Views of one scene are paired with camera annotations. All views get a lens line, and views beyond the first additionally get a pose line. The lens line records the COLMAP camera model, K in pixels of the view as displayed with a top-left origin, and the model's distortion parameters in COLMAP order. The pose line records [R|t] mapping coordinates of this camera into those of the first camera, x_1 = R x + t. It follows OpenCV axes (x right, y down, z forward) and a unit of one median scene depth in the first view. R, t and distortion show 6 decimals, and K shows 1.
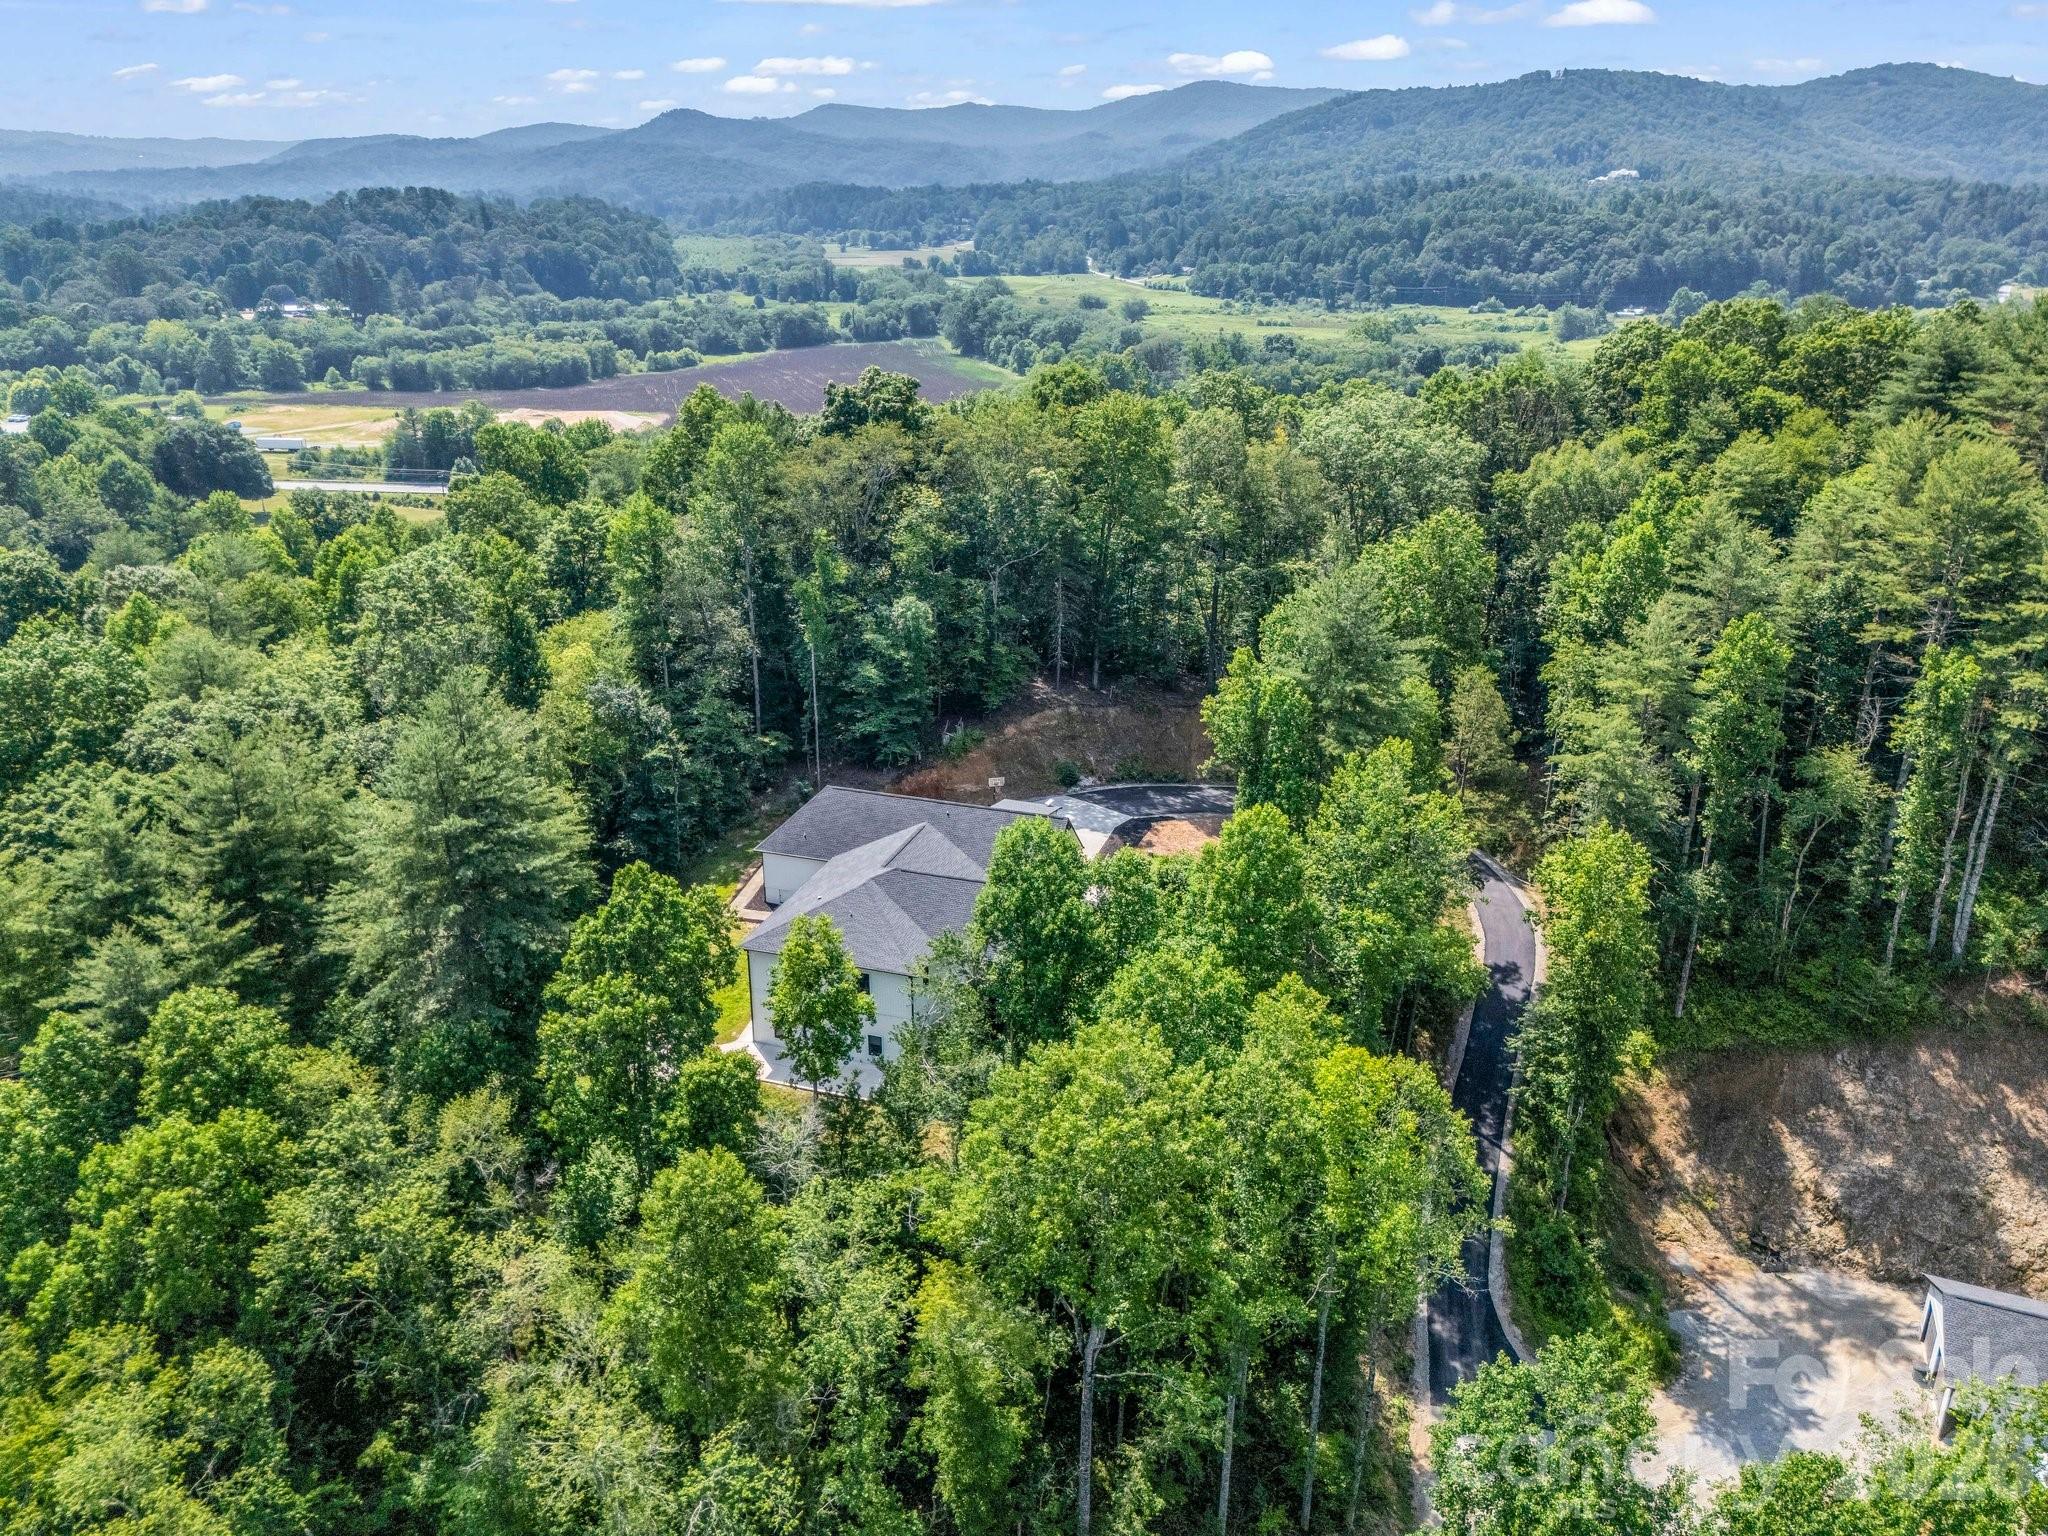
lens RADIAL K [[1546.7, 0, 1011.4], [0, 1546.7, 770.5], [0, 0, 1]] dist [0.057226, -0.041988]
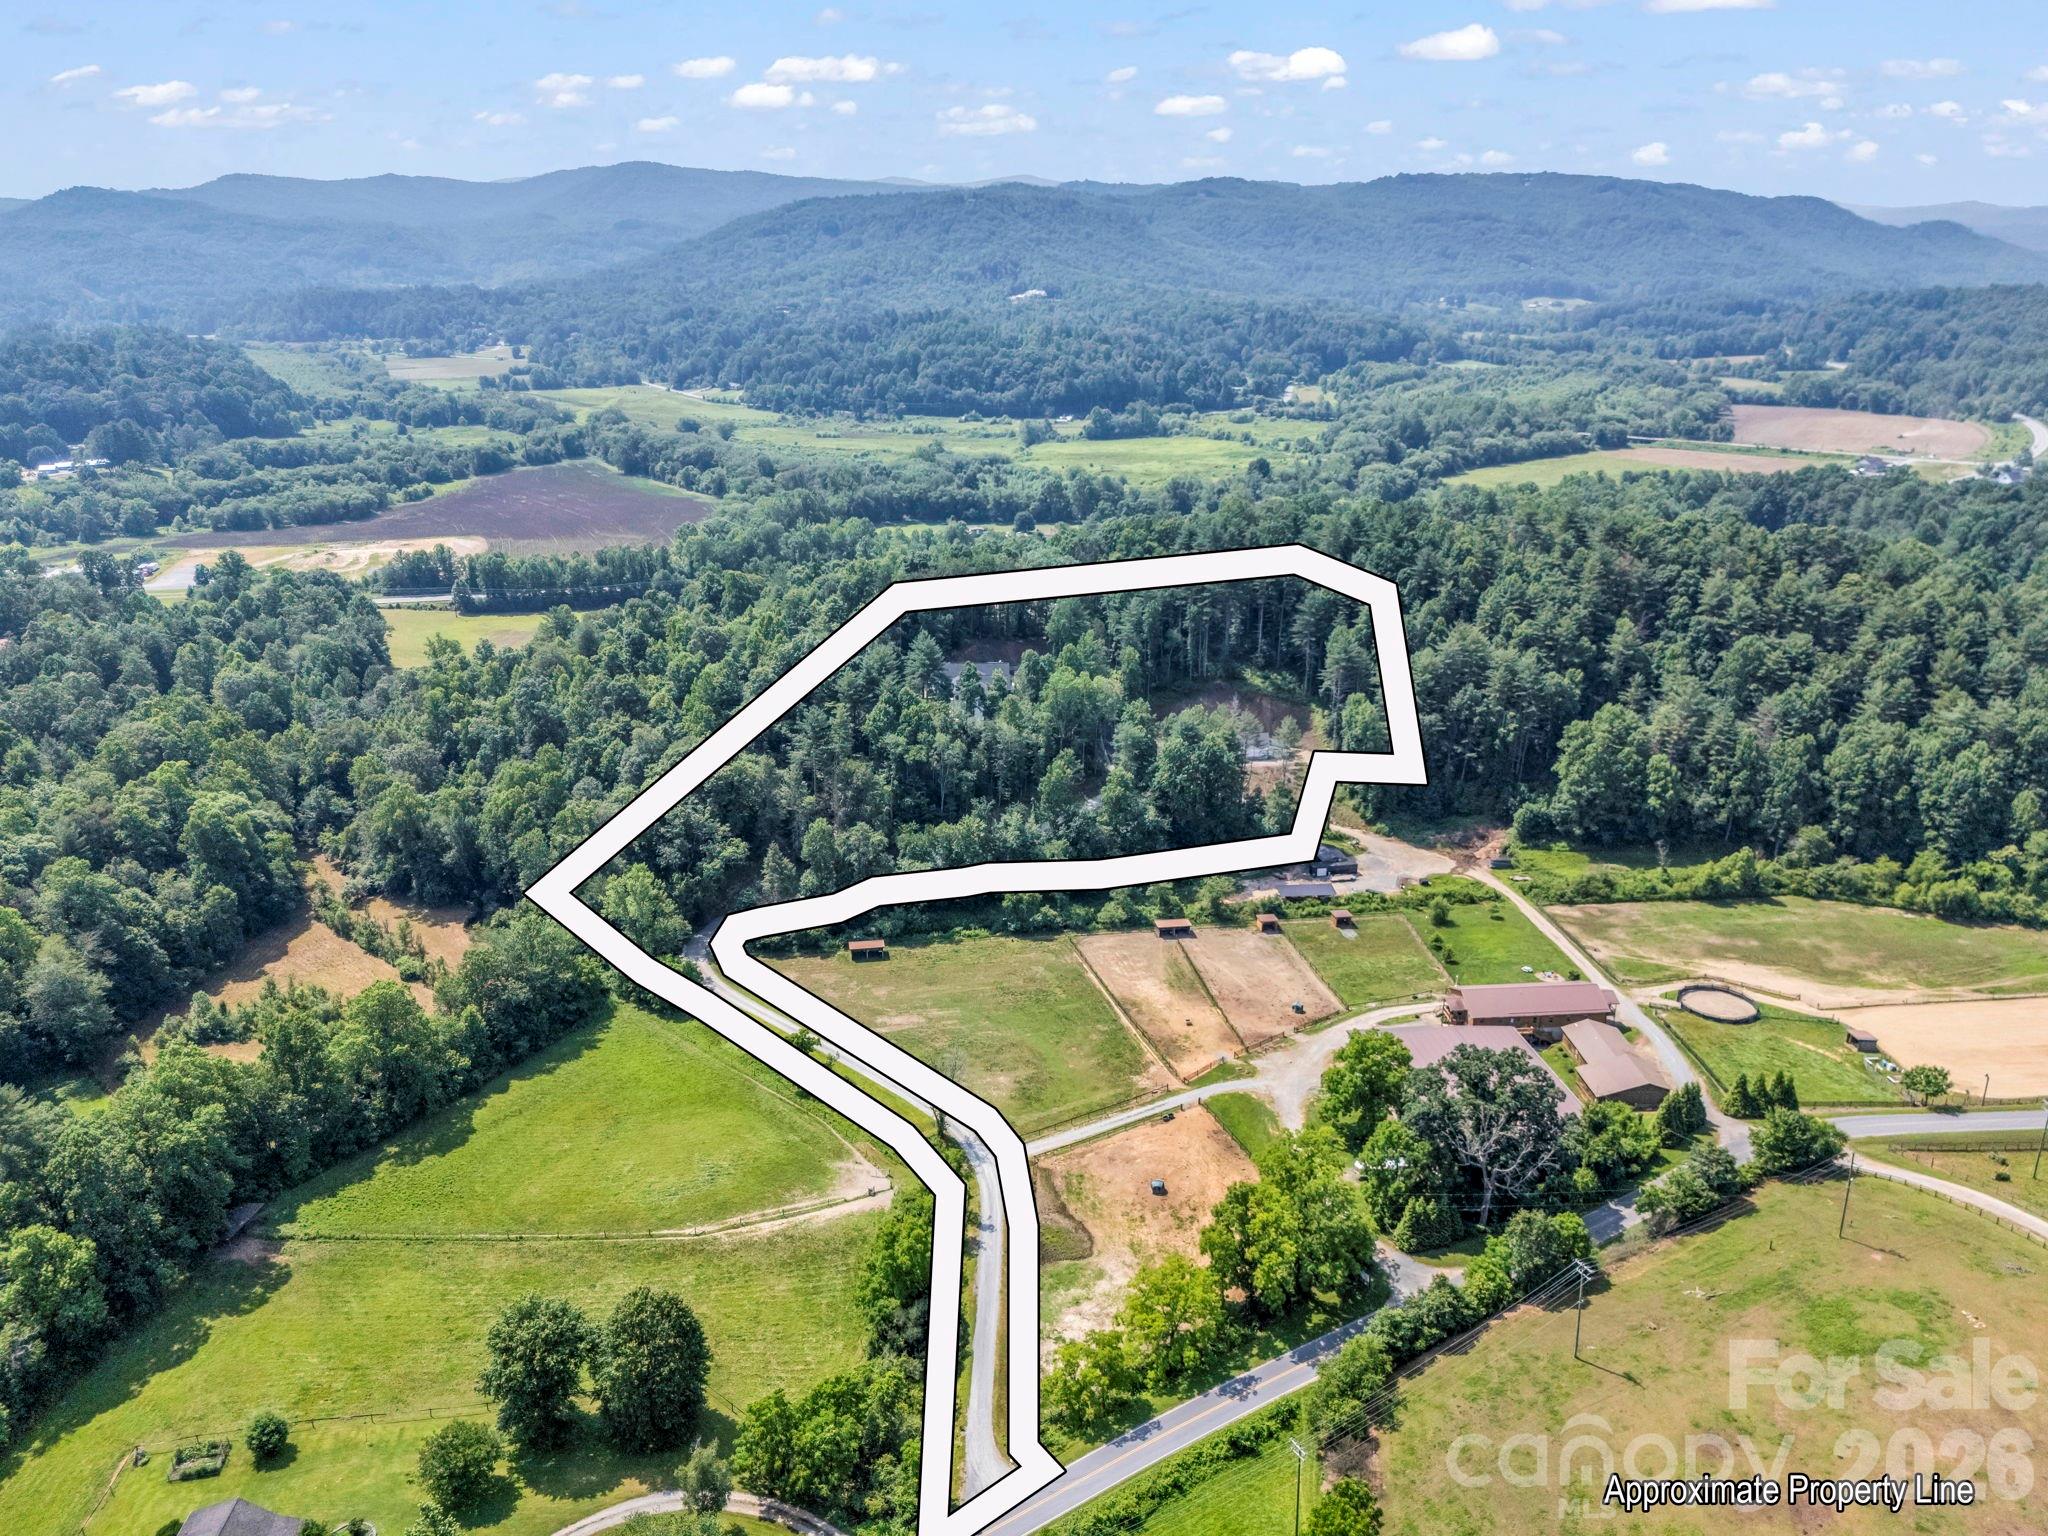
lens RADIAL K [[1656.0, 0, 1022.7], [0, 1656.0, 762.4], [0, 0, 1]] dist [0.047561, -0.009437]
pose [[0.935767, -0.111106, 0.334656, -0.204458], [0.125229, 0.991909, -0.020854, 0.055901], [-0.329631, 0.061423, 0.942109, -0.448773]]
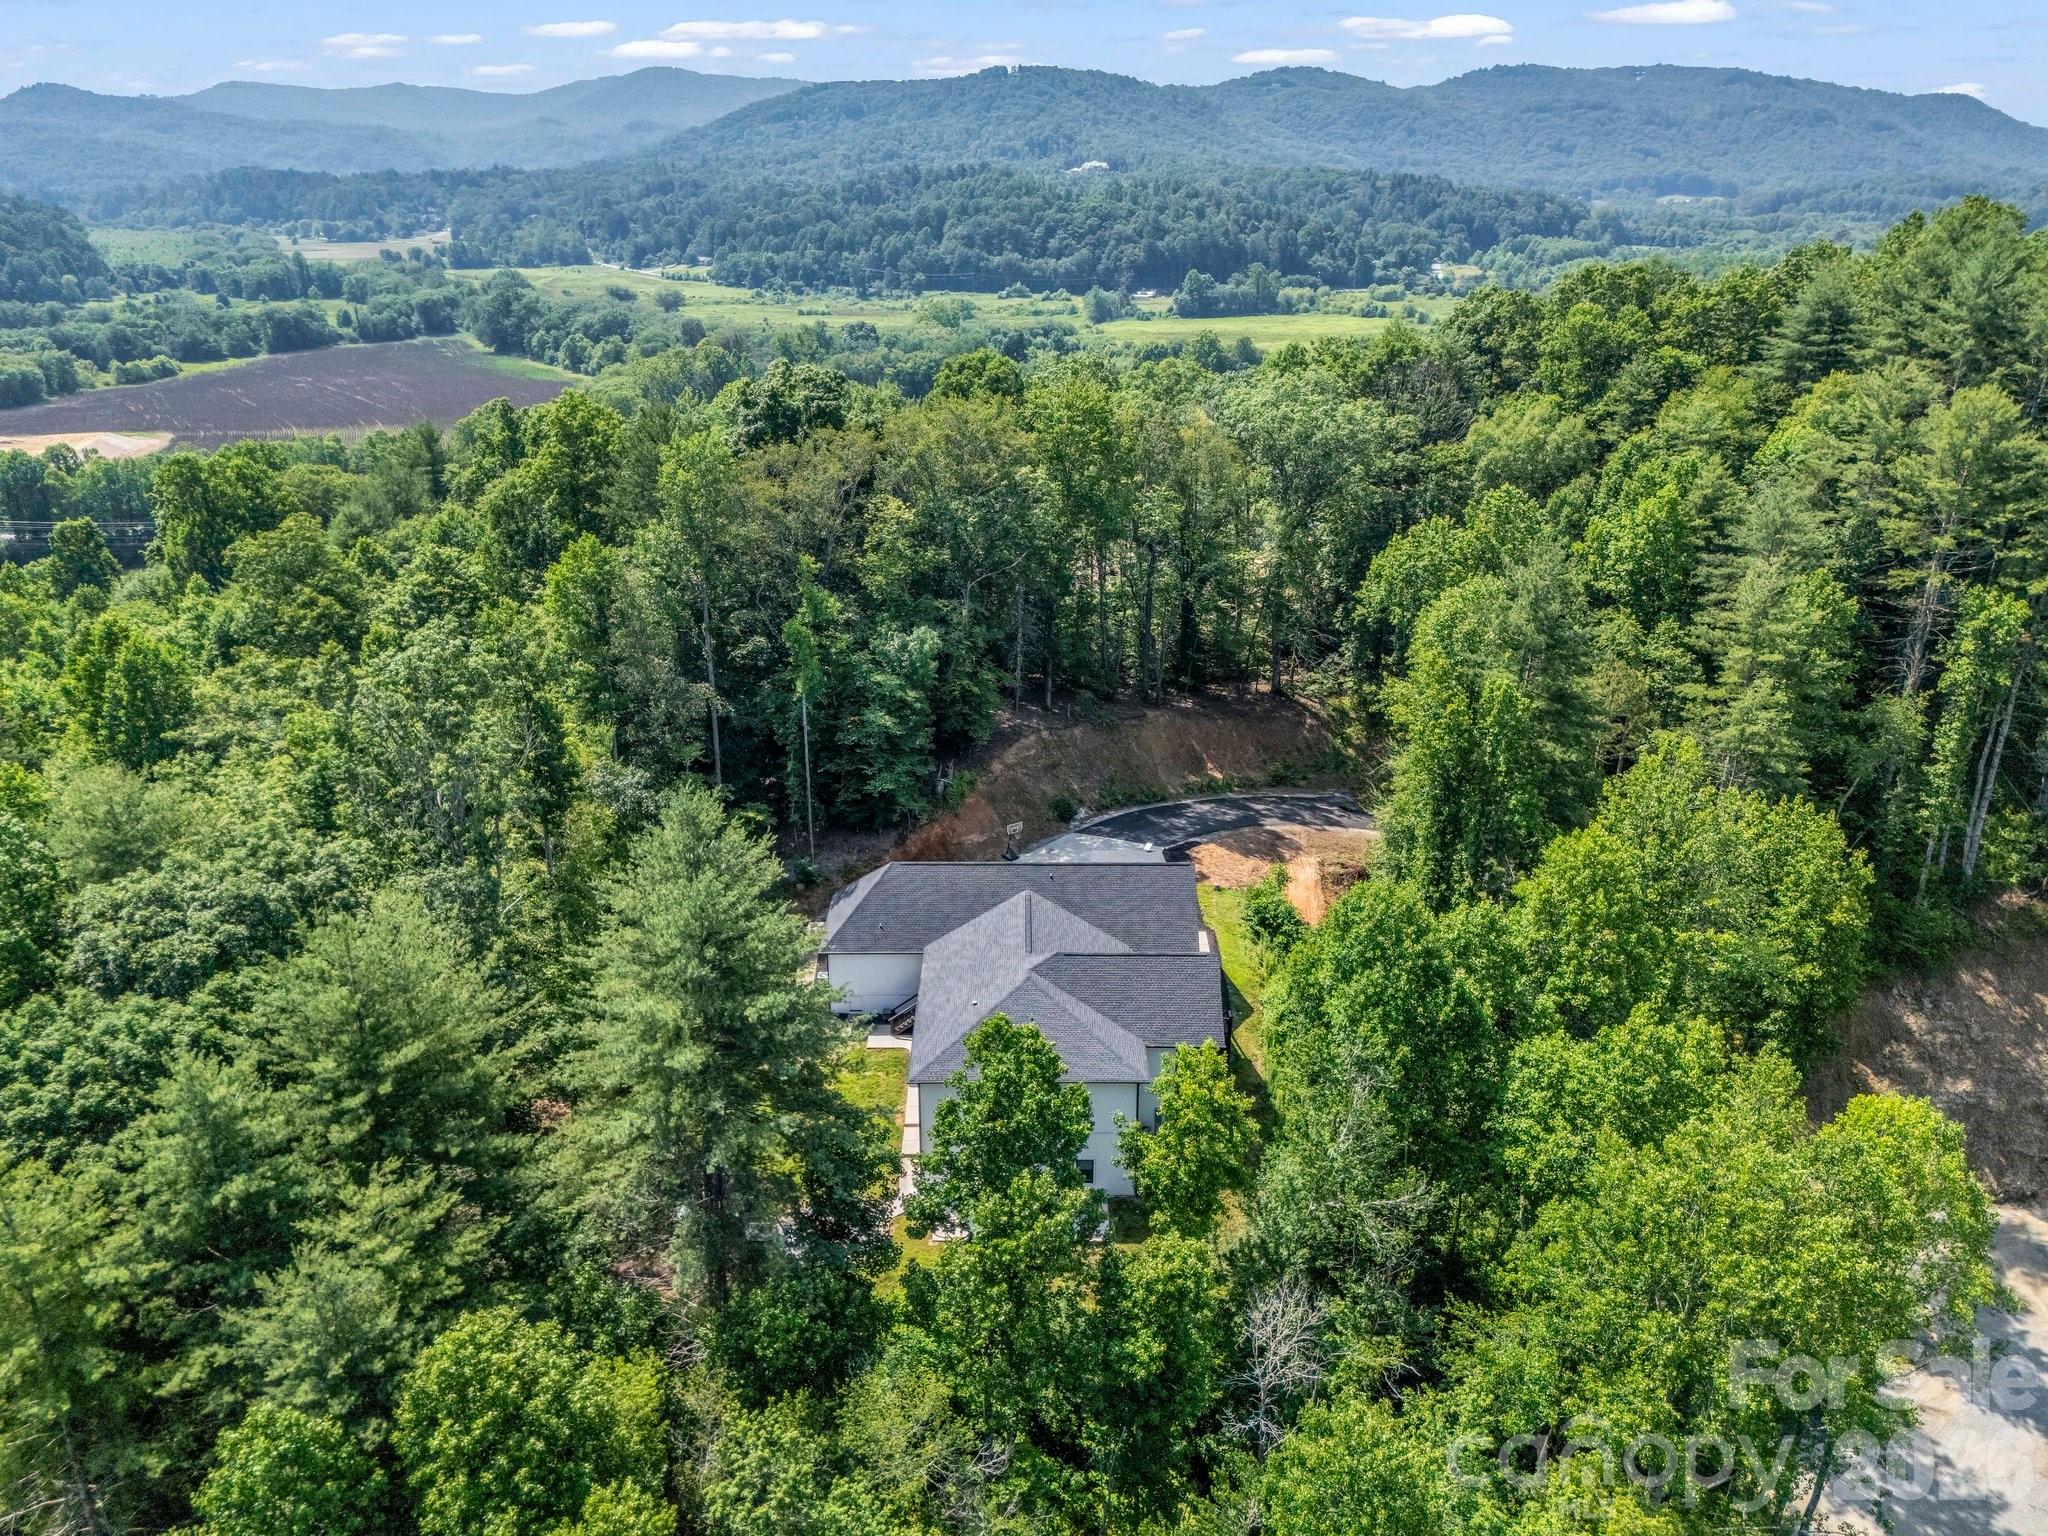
lens RADIAL K [[1546.7, 0, 1016.8], [0, 1546.7, 768.0], [0, 0, 1]] dist [0.057226, -0.041988]
pose [[0.945482, -0.117608, 0.303696, -0.045282], [0.116550, 0.992948, 0.021676, -0.007573], [-0.304104, 0.014901, 0.952522, 0.028019]]
